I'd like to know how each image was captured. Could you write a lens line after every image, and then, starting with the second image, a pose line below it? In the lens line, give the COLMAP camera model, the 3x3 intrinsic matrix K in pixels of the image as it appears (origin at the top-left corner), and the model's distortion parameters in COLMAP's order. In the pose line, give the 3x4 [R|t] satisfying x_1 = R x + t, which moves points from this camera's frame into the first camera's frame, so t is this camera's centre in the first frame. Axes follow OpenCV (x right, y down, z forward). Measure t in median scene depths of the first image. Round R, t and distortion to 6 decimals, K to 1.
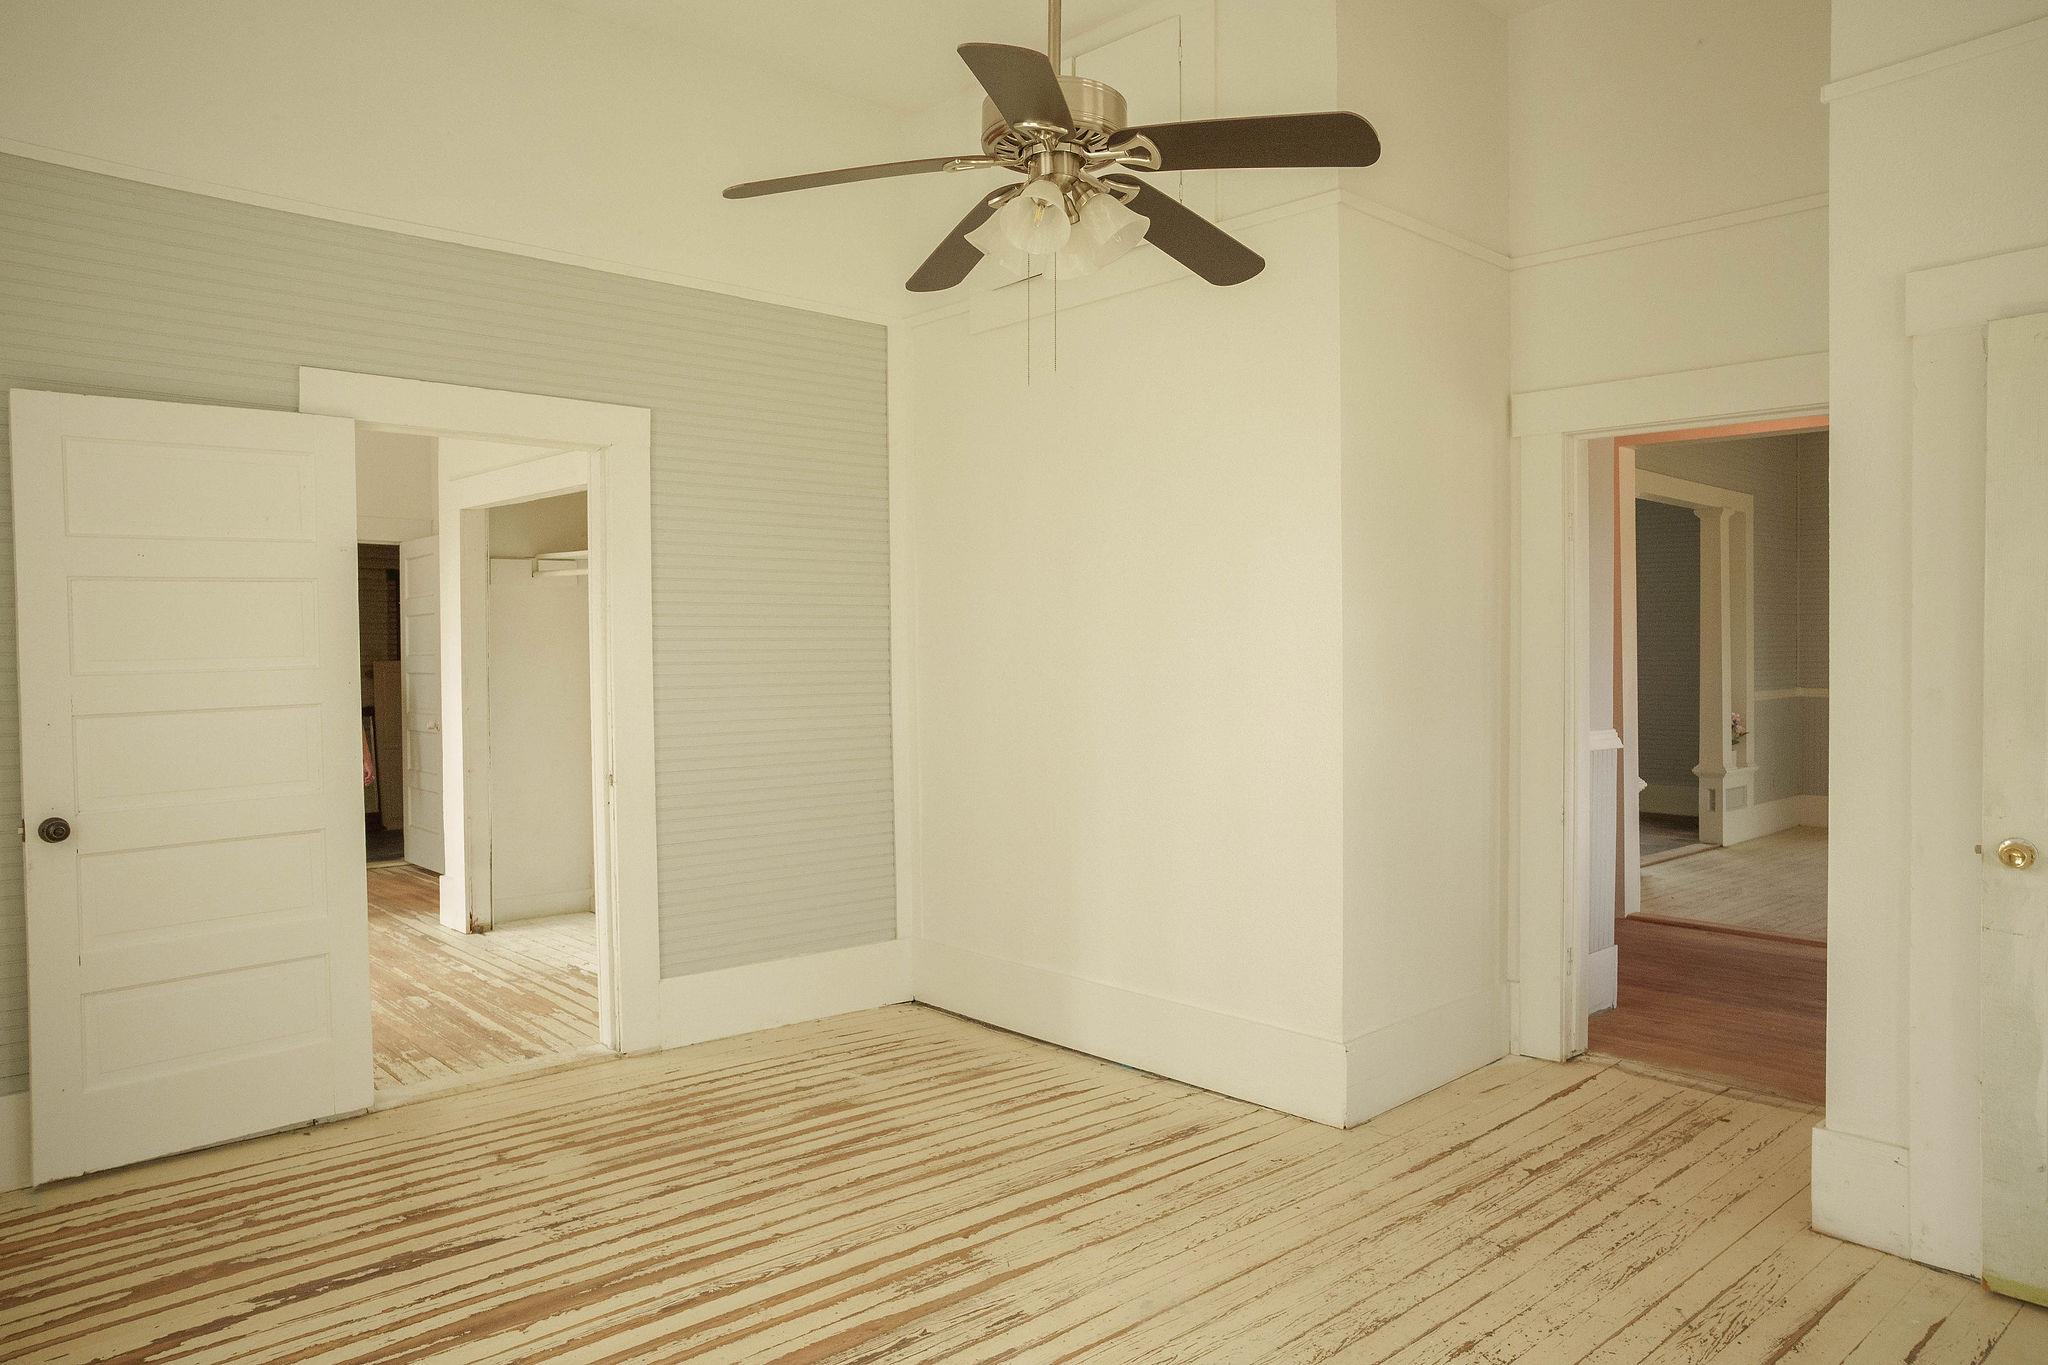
lens RADIAL K [[1366.0, 0, 1031.5], [0, 1366.0, 667.0], [0, 0, 1]] dist [-0.082853, 0.066761]
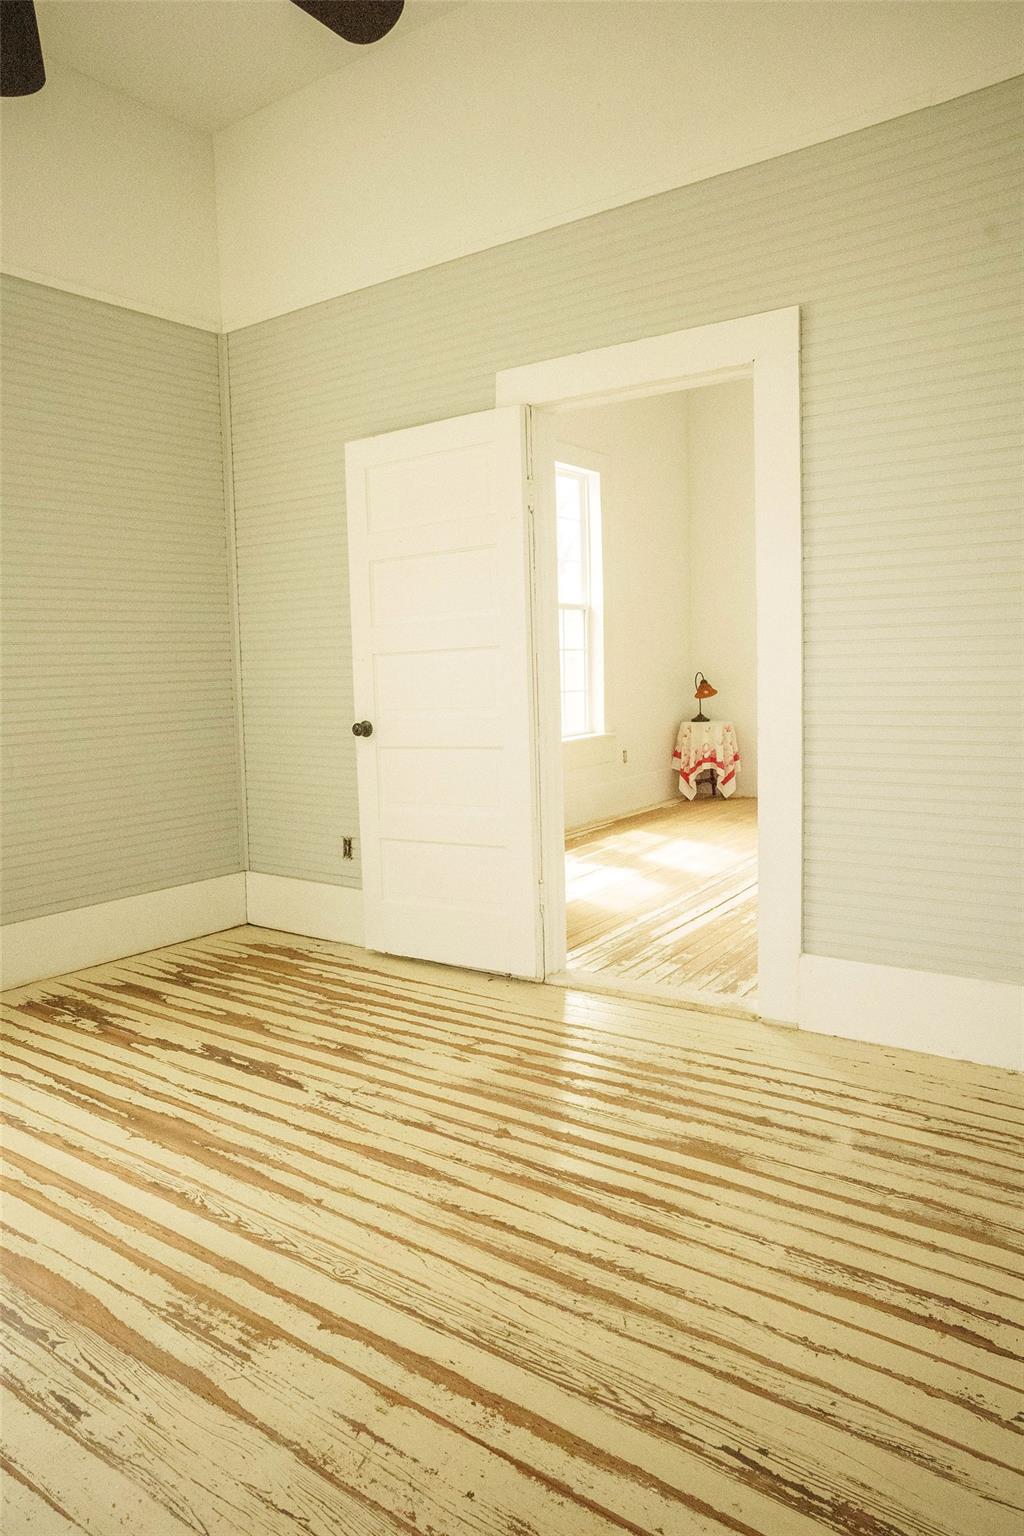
lens RADIAL K [[1024.5, 0, 512.5], [0, 1024.5, 749.0], [0, 0, 1]] dist [-0.082853, 0.066761]
pose [[0.209431, 0.083002, -0.974294, 0.452300], [0.013841, 0.996039, 0.087830, 0.041933], [0.977725, -0.031880, 0.207453, 0.899373]]
